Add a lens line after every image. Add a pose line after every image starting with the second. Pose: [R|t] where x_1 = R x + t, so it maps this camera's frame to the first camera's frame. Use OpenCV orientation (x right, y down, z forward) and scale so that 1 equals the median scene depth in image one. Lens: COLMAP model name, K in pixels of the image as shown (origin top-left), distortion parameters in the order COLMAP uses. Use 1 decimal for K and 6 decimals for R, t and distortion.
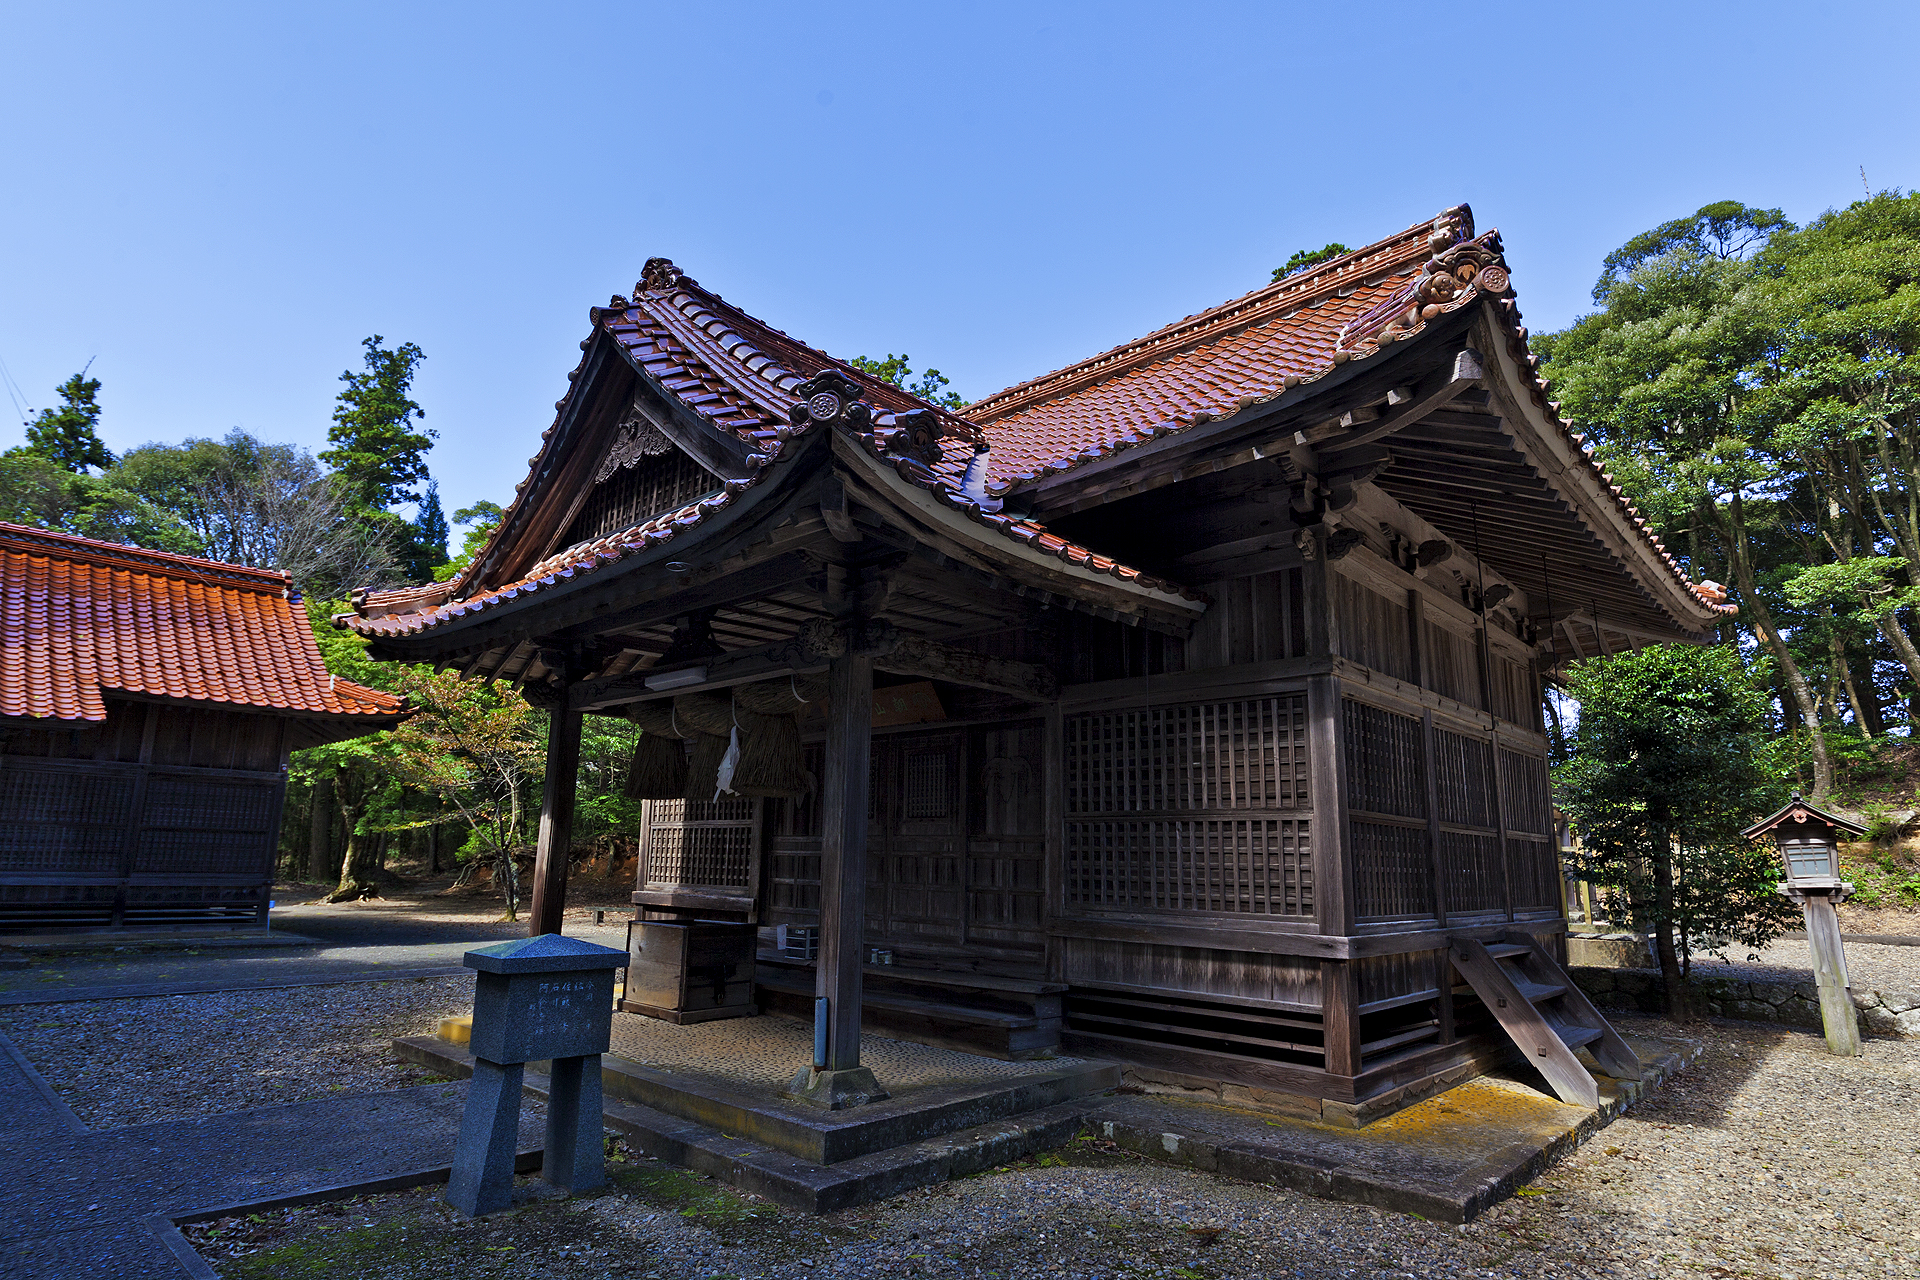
lens RADIAL K [[1008.8, 0, 951.4], [0, 1008.8, 640.7], [0, 0, 1]] dist [-0.008243, 0.000712]
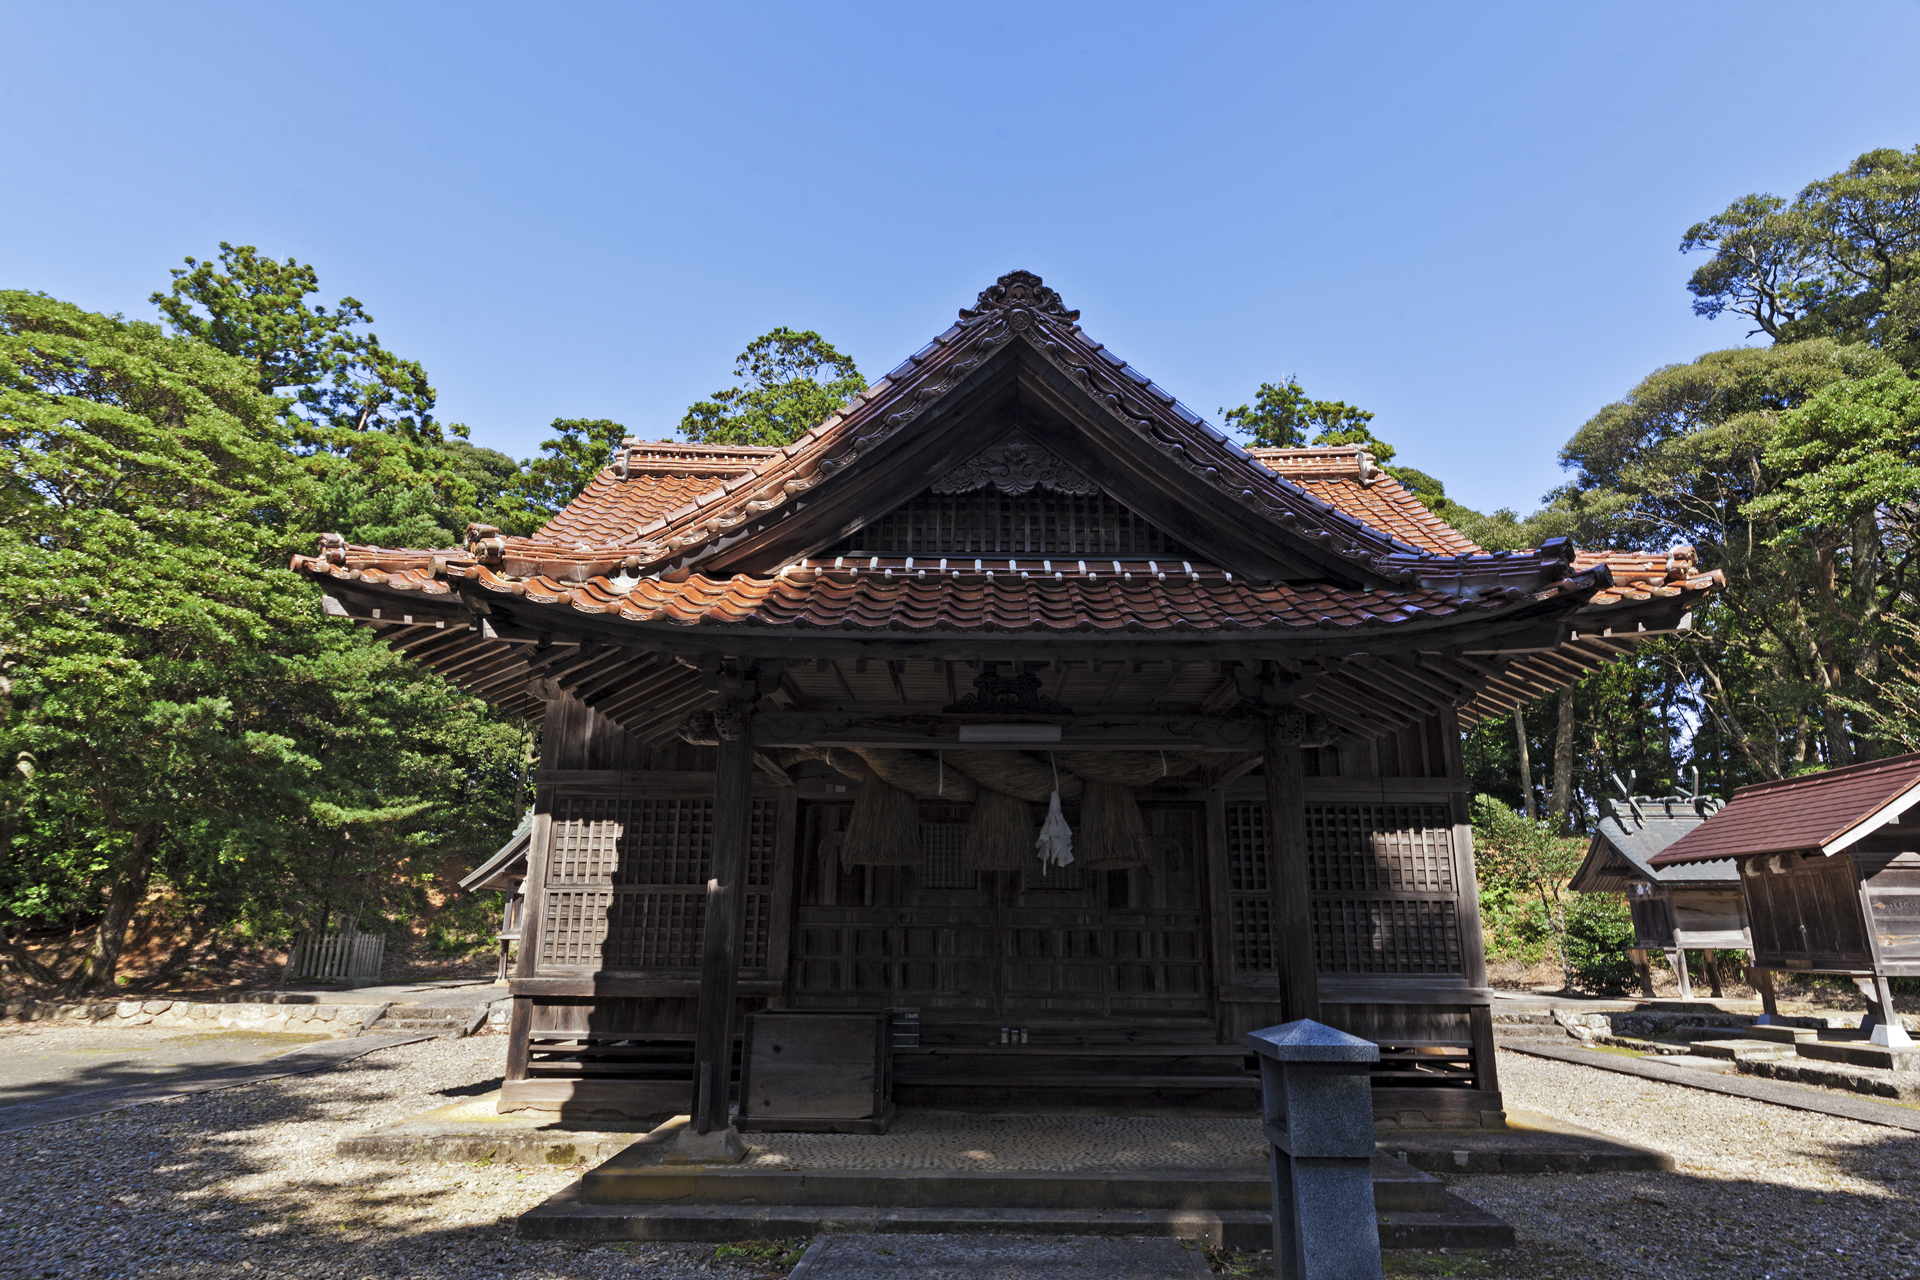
lens RADIAL K [[1057.5, 0, 976.2], [0, 1057.5, 641.6], [0, 0, 1]] dist [-0.006311, 0.001094]
pose [[0.741002, 0.167304, 0.650328, -0.435854], [-0.137820, 0.985740, -0.096556, 0.024718], [-0.657208, -0.018079, 0.753492, 0.147335]]
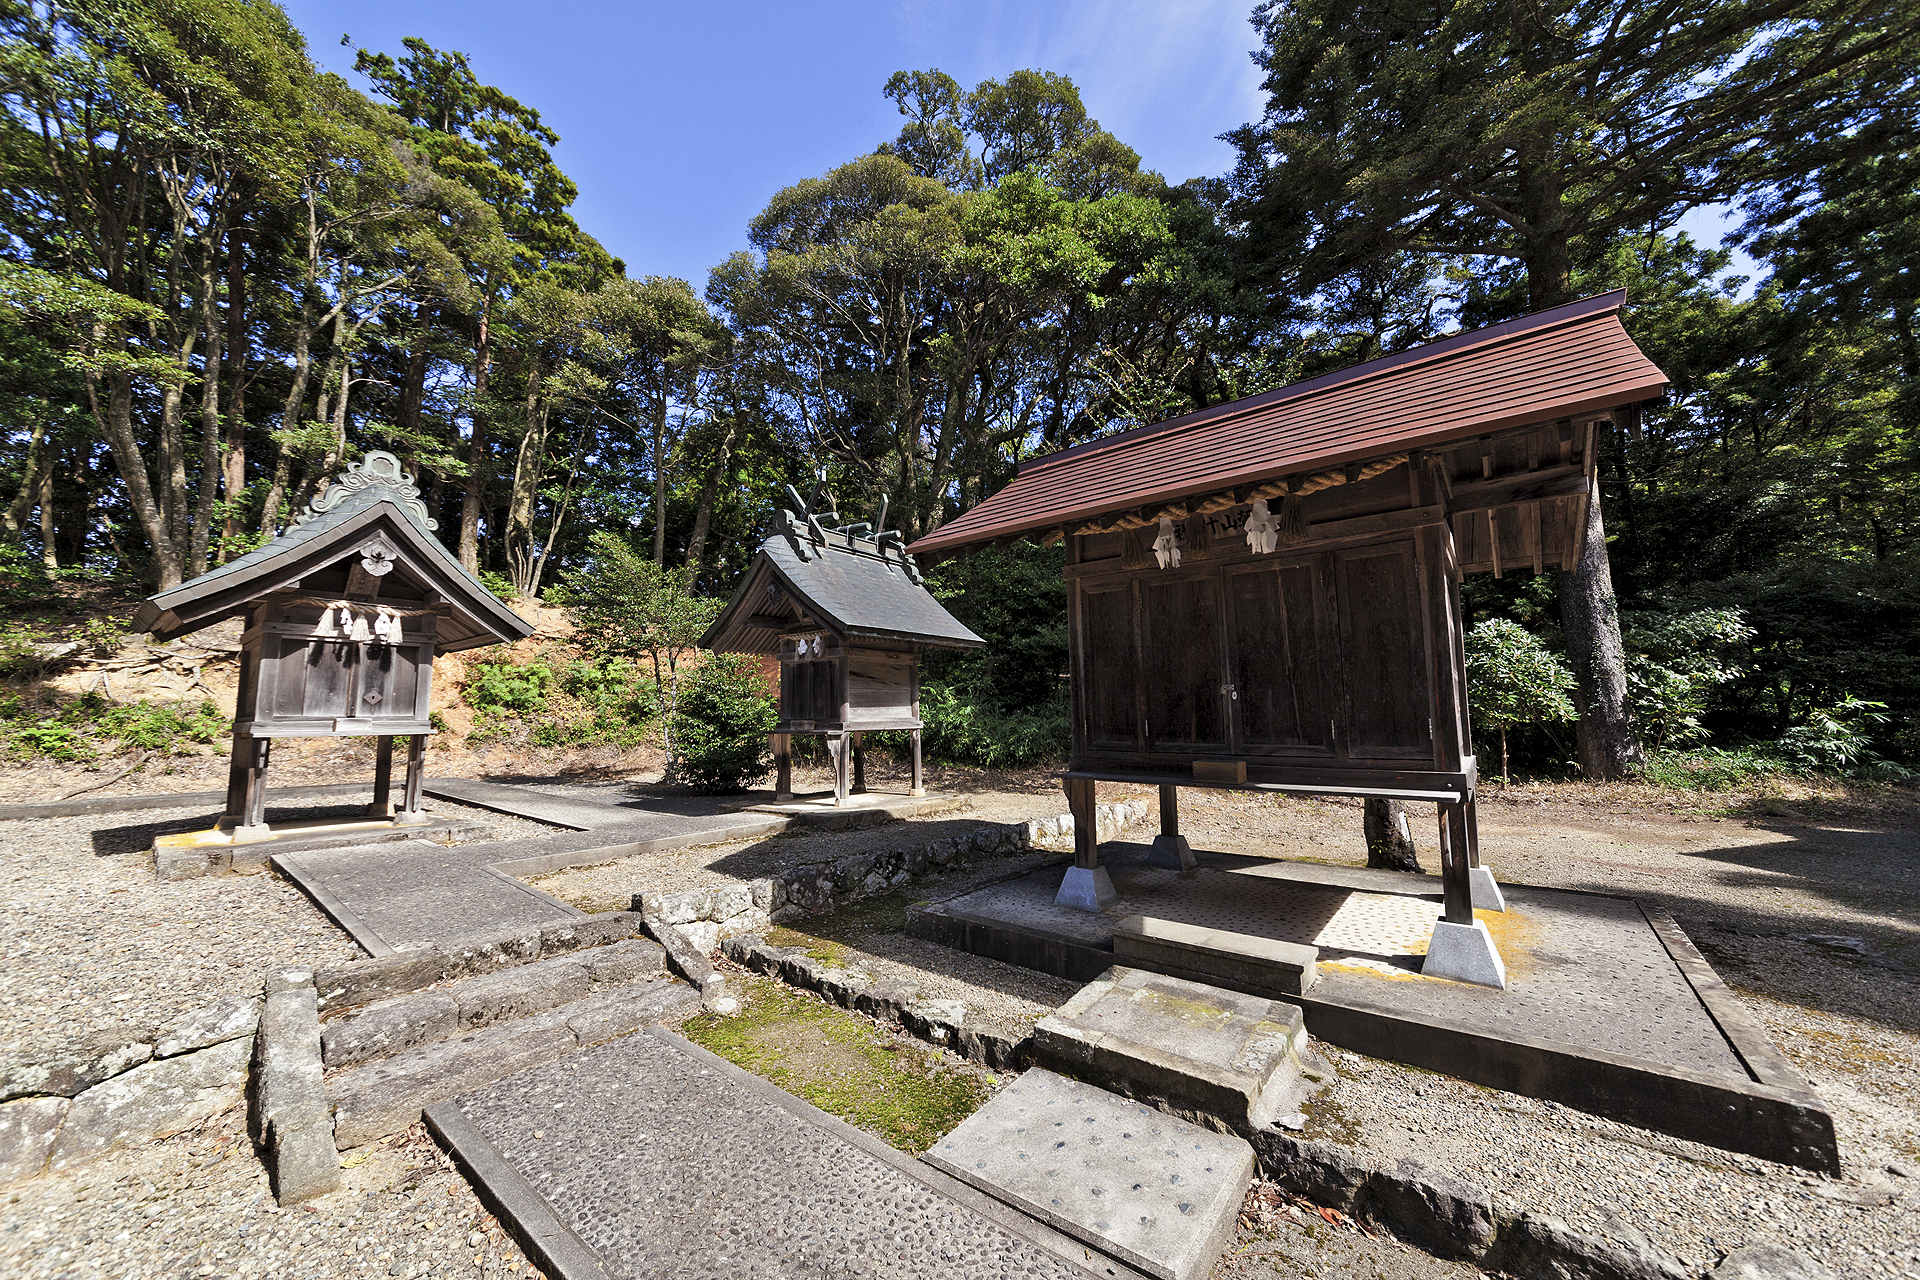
lens RADIAL K [[683.7, 0, 976.2], [0, 683.7, 646.8], [0, 0, 1]] dist [-0.007345, -0.000684]
pose [[-0.088031, 0.083130, 0.992643, 0.504795], [-0.206045, 0.973440, -0.099795, 0.115175], [-0.974575, -0.213314, -0.068564, 0.486000]]
